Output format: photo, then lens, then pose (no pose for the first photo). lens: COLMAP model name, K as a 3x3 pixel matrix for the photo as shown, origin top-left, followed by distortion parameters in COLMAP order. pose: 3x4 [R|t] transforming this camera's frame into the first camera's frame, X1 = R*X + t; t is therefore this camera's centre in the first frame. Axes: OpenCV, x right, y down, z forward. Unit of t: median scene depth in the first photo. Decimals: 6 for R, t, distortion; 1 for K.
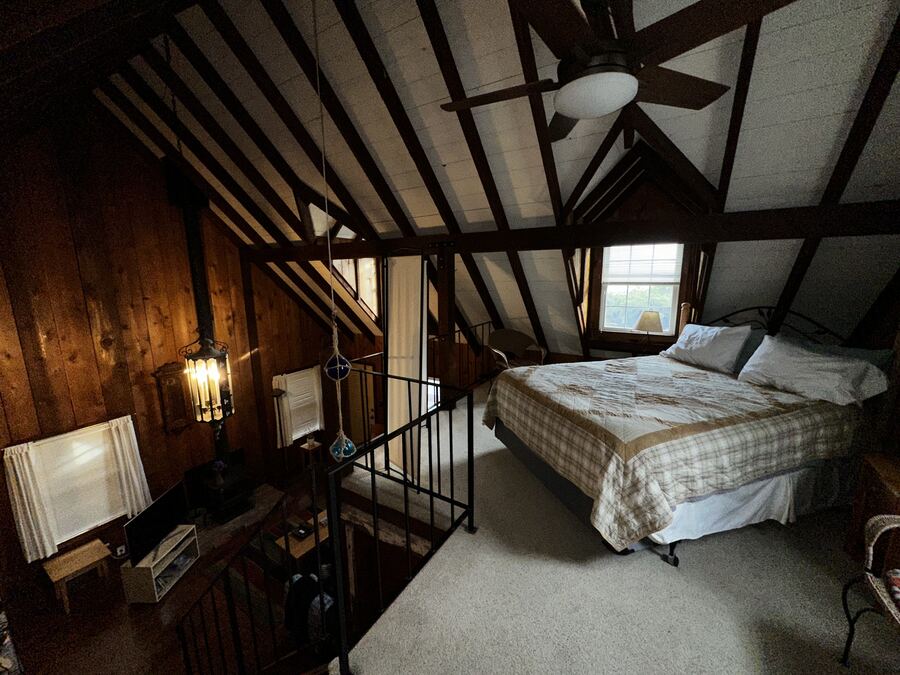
lens RADIAL K [[356.9, 0, 447.9], [0, 356.9, 337.1], [0, 0, 1]] dist [-0.002623, 0.000314]
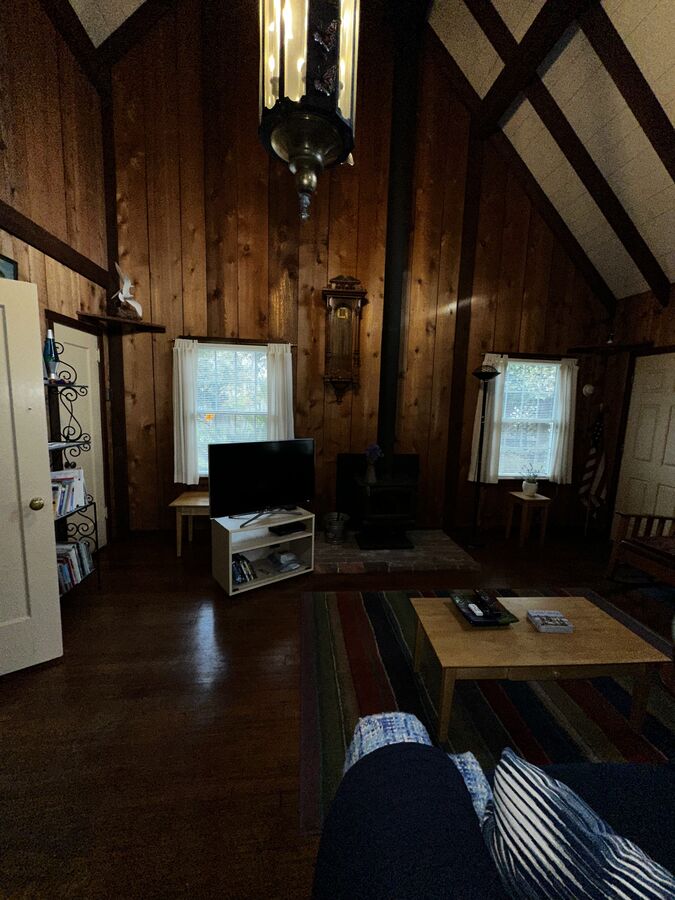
lens RADIAL K [[356.9, 0, 336.5], [0, 356.9, 449.6], [0, 0, 1]] dist [-0.002623, 0.000314]
pose [[0.624250, 0.139126, -0.768737, -0.285159], [-0.173739, 0.984096, 0.037017, 0.468799], [0.761661, 0.110452, 0.638493, 0.756660]]
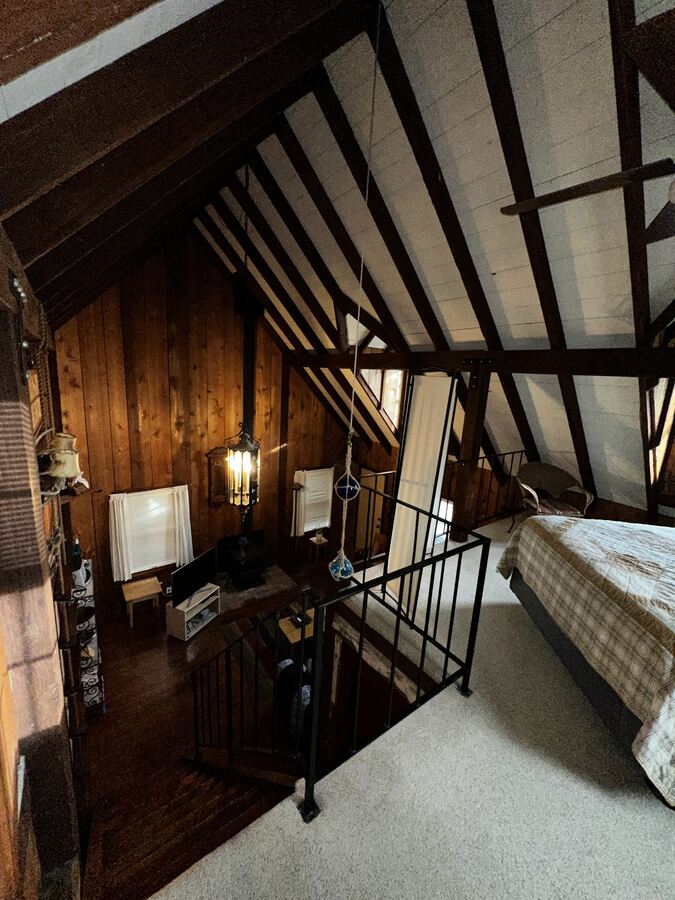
lens RADIAL K [[356.9, 0, 337.0], [0, 356.9, 449.7], [0, 0, 1]] dist [-0.002623, 0.000314]
pose [[0.927735, 0.139592, -0.346152, -0.003309], [-0.133774, 0.990173, 0.040774, -0.025945], [0.348442, 0.008479, 0.937292, 0.028740]]
